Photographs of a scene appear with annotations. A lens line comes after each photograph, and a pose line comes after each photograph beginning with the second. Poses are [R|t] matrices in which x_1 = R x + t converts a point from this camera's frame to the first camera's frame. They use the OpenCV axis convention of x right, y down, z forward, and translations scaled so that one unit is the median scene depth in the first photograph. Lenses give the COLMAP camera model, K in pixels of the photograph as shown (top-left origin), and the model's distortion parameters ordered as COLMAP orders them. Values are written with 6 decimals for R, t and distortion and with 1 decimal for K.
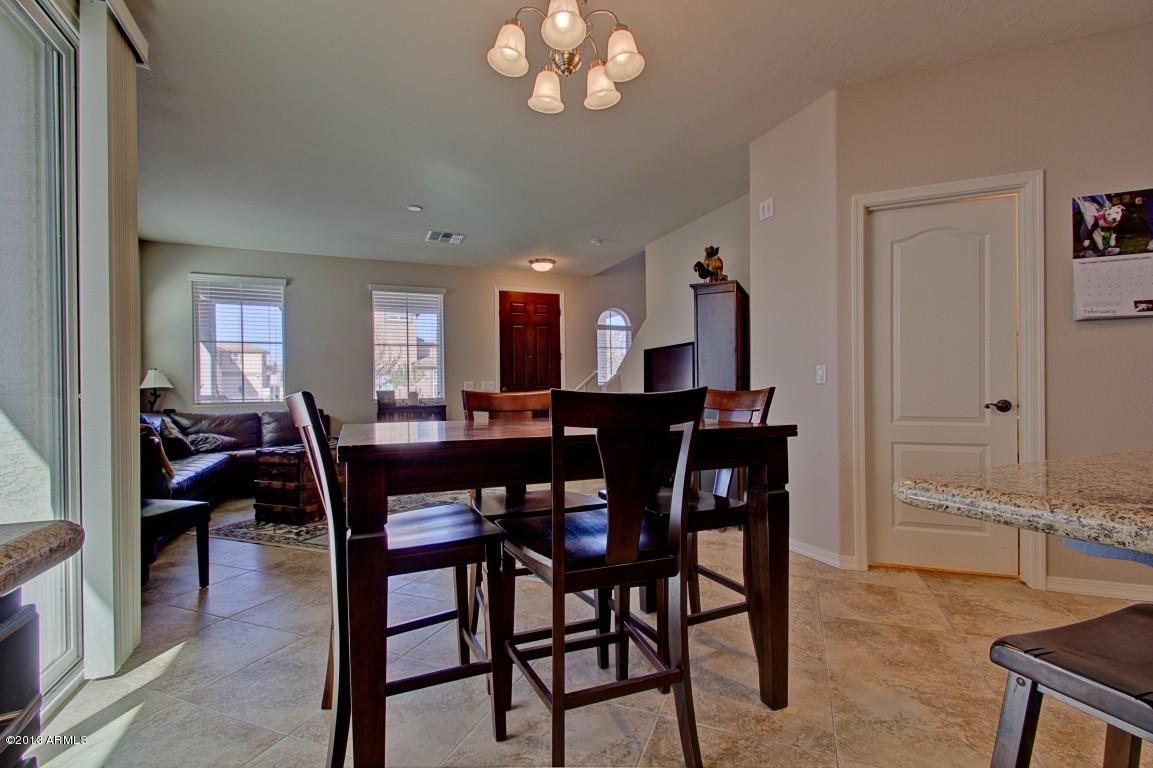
lens RADIAL K [[528.7, 0, 570.1], [0, 528.7, 387.8], [0, 0, 1]] dist [0.031324, -0.013115]
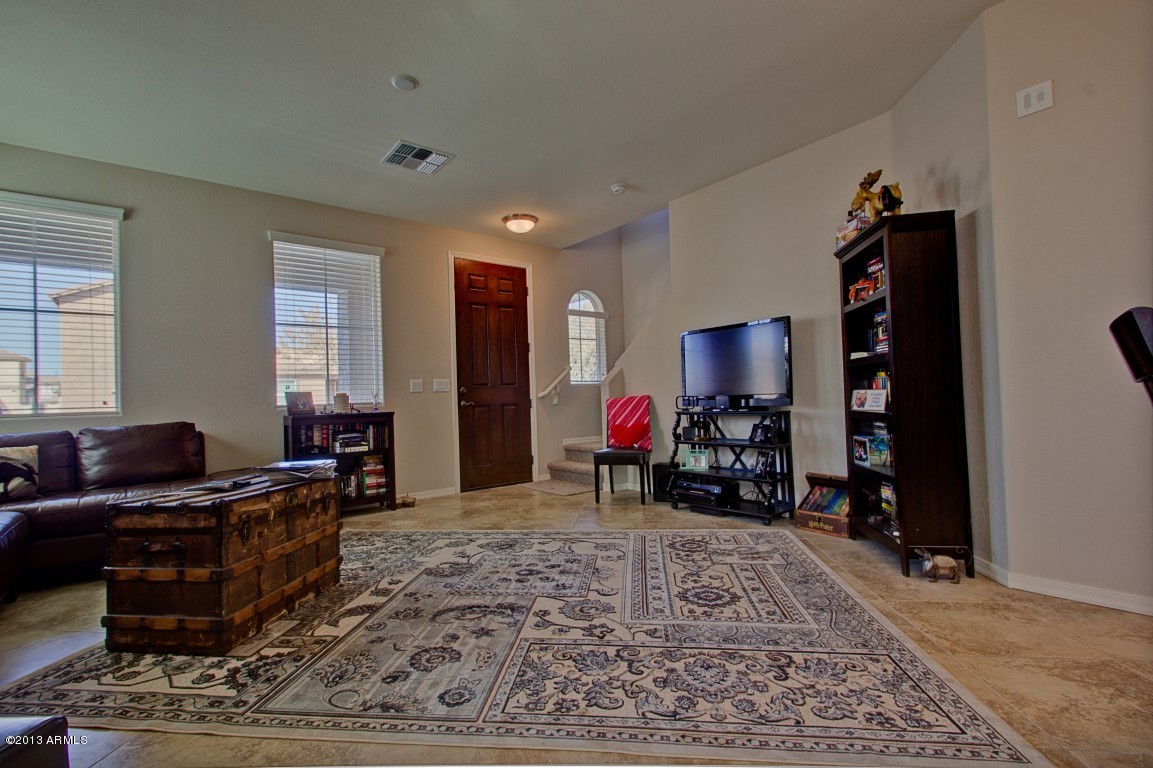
lens RADIAL K [[528.7, 0, 562.5], [0, 528.7, 387.4], [0, 0, 1]] dist [0.031324, -0.013115]
pose [[0.963768, -0.010445, 0.266539, -0.332952], [0.015732, 0.999719, -0.017708, 0.026775], [-0.266279, 0.021260, 0.963662, 0.435806]]
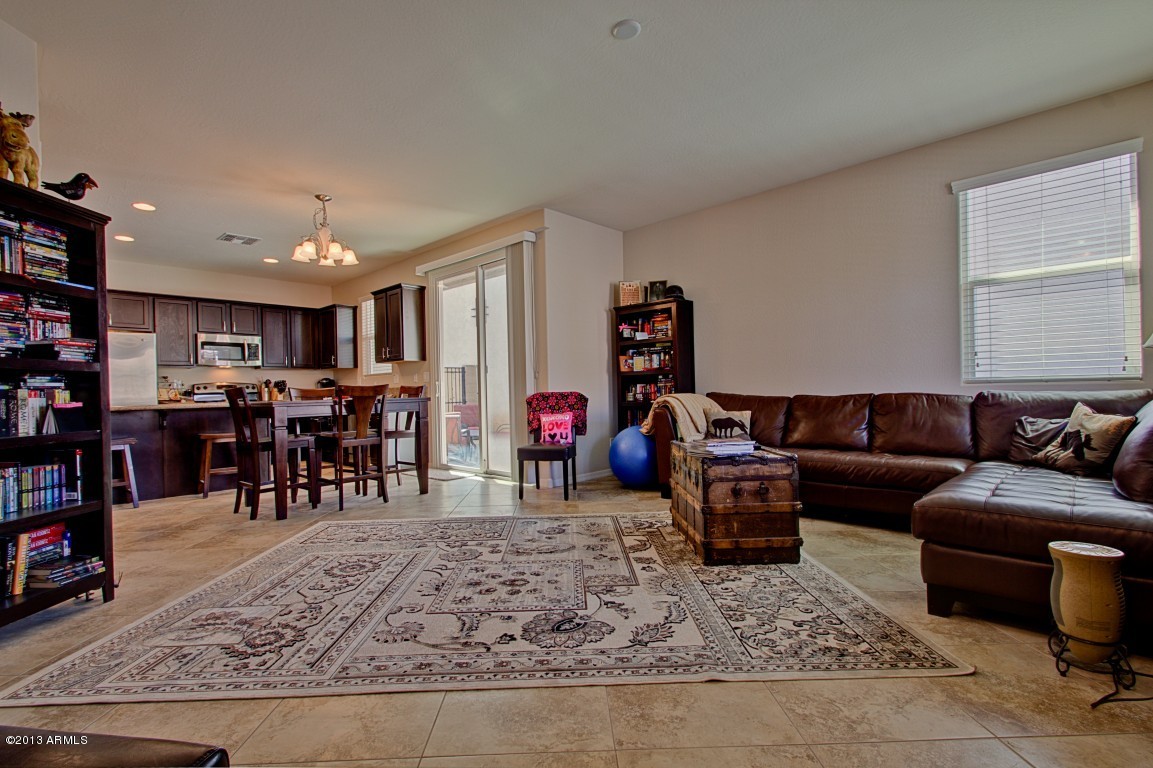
lens RADIAL K [[528.7, 0, 570.5], [0, 528.7, 389.6], [0, 0, 1]] dist [0.031324, -0.013115]
pose [[-0.913695, 0.033773, -0.404994, -0.005312], [0.036928, 0.999318, 0.000024, 0.027993], [0.404718, -0.014934, -0.914319, 1.729641]]
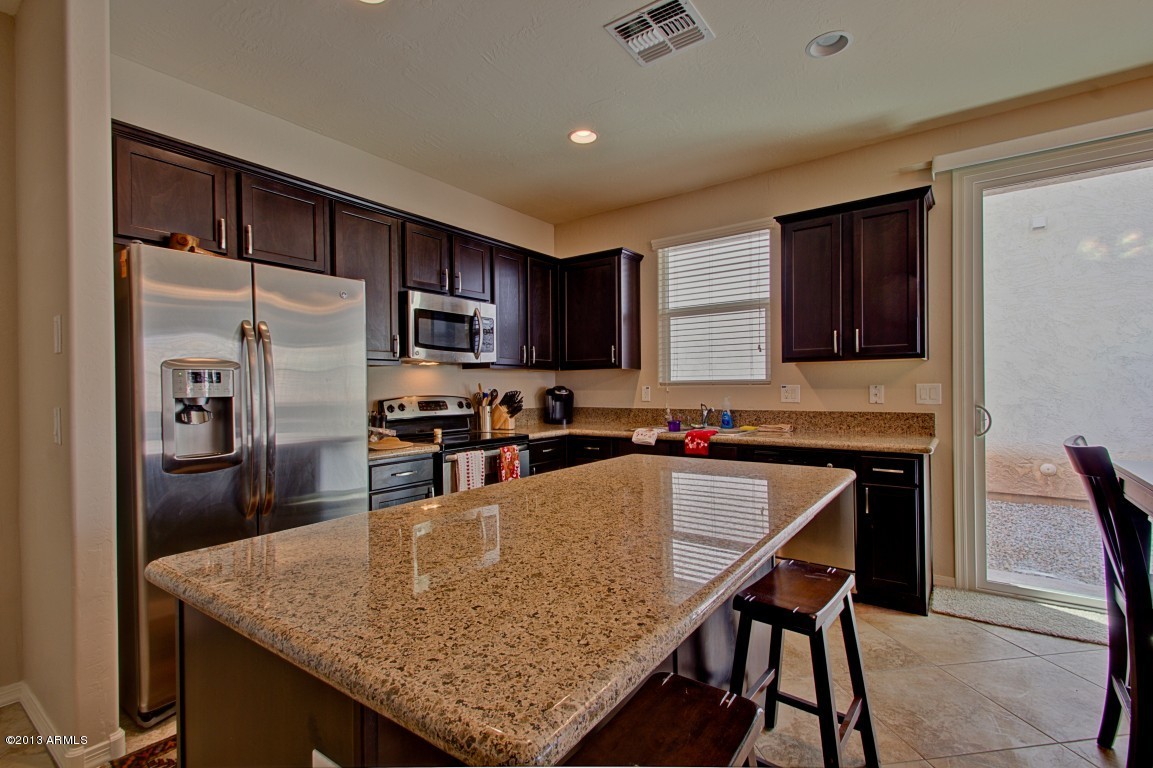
lens RADIAL K [[528.7, 0, 570.4], [0, 528.7, 385.7], [0, 0, 1]] dist [0.031324, -0.013115]
pose [[-0.857575, 0.020051, -0.513969, 0.584293], [0.023631, 0.999721, -0.000430, -0.050470], [0.513816, -0.012514, -0.857809, 0.467342]]
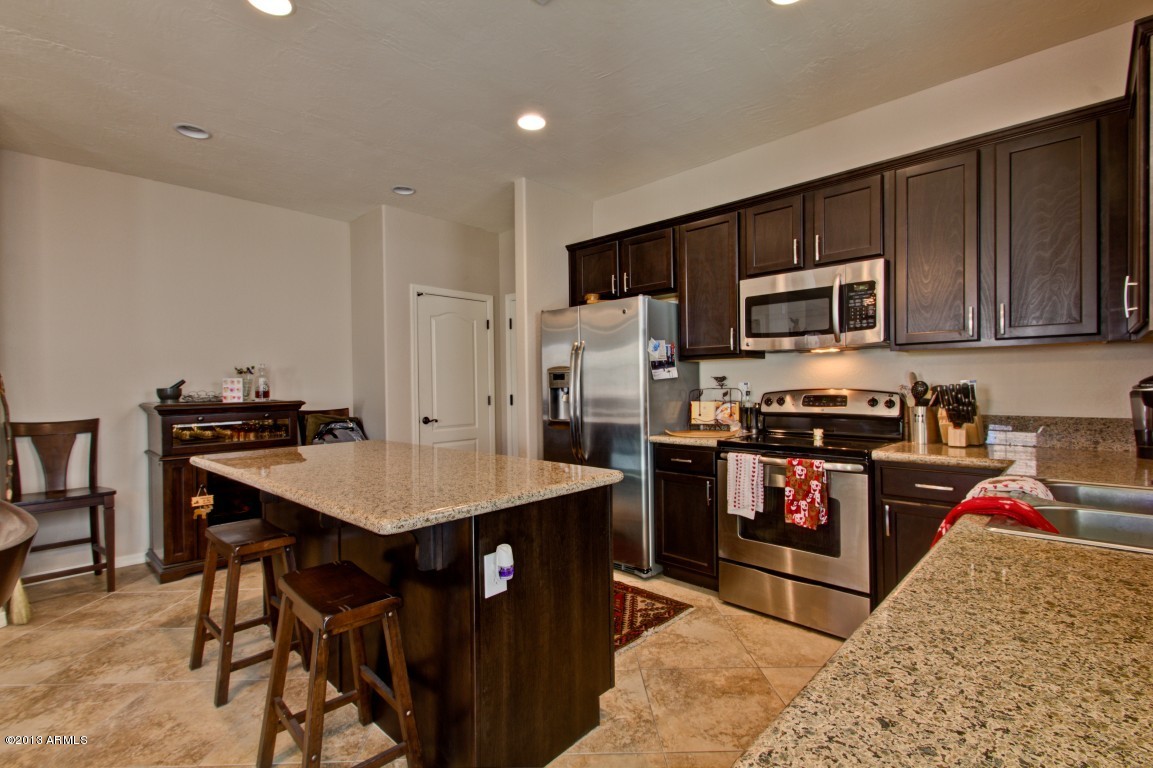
lens RADIAL K [[528.7, 0, 573.7], [0, 528.7, 386.9], [0, 0, 1]] dist [0.031324, -0.013115]
pose [[-0.402228, 0.012778, 0.915450, -0.211375], [0.015477, 0.999855, -0.007156, -0.042888], [-0.915409, 0.011290, -0.402368, 0.206889]]
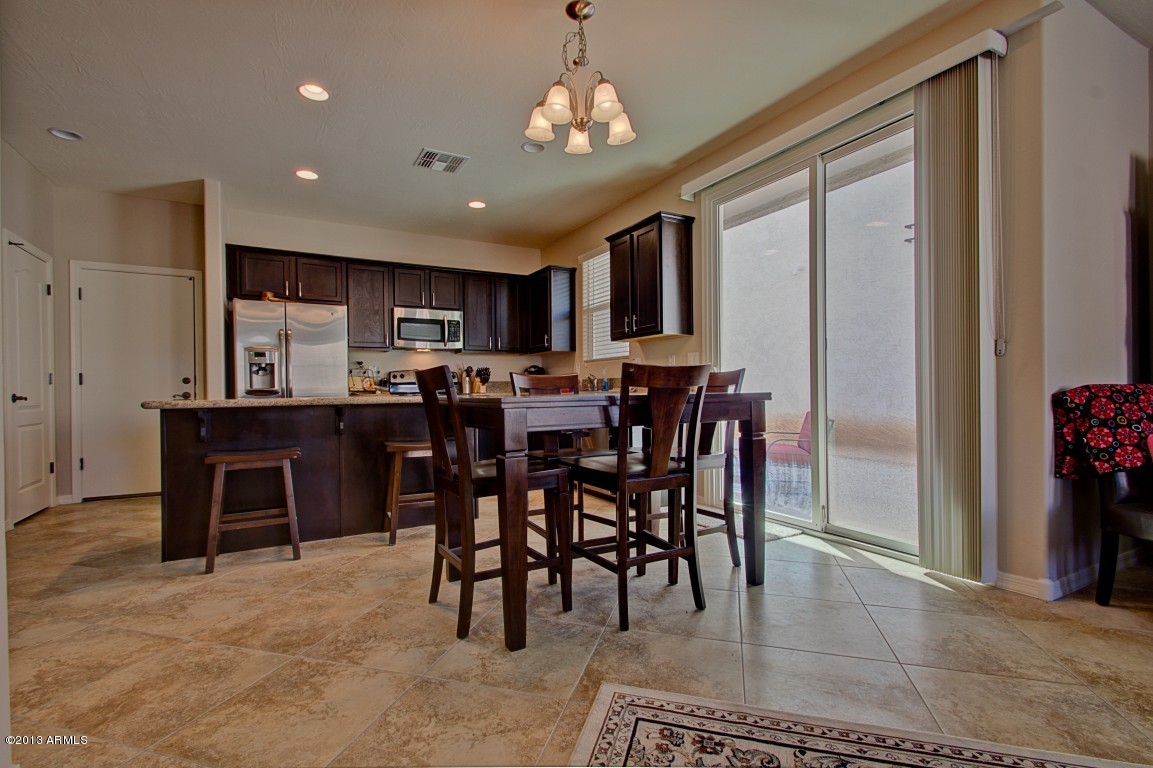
lens RADIAL K [[528.7, 0, 571.1], [0, 528.7, 384.9], [0, 0, 1]] dist [0.031324, -0.013115]
pose [[-0.993647, 0.024981, -0.109735, 0.089882], [0.026255, 0.999603, -0.010183, 0.026675], [0.109437, -0.013000, -0.993909, 1.071509]]
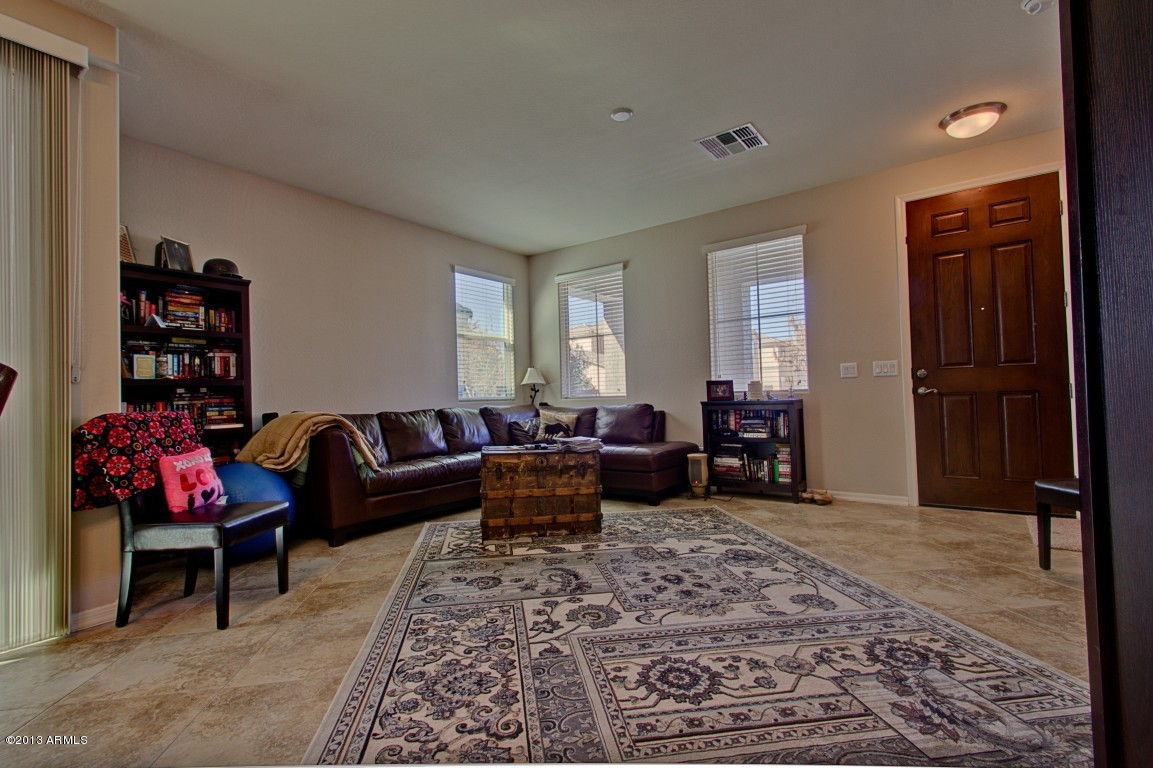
lens RADIAL K [[528.7, 0, 570.4], [0, 528.7, 386.9], [0, 0, 1]] dist [0.031324, -0.013115]
pose [[0.518163, -0.017790, -0.855097, 0.304452], [0.027271, 0.999619, -0.004271, 0.018642], [0.854847, -0.021106, 0.518451, 0.679560]]
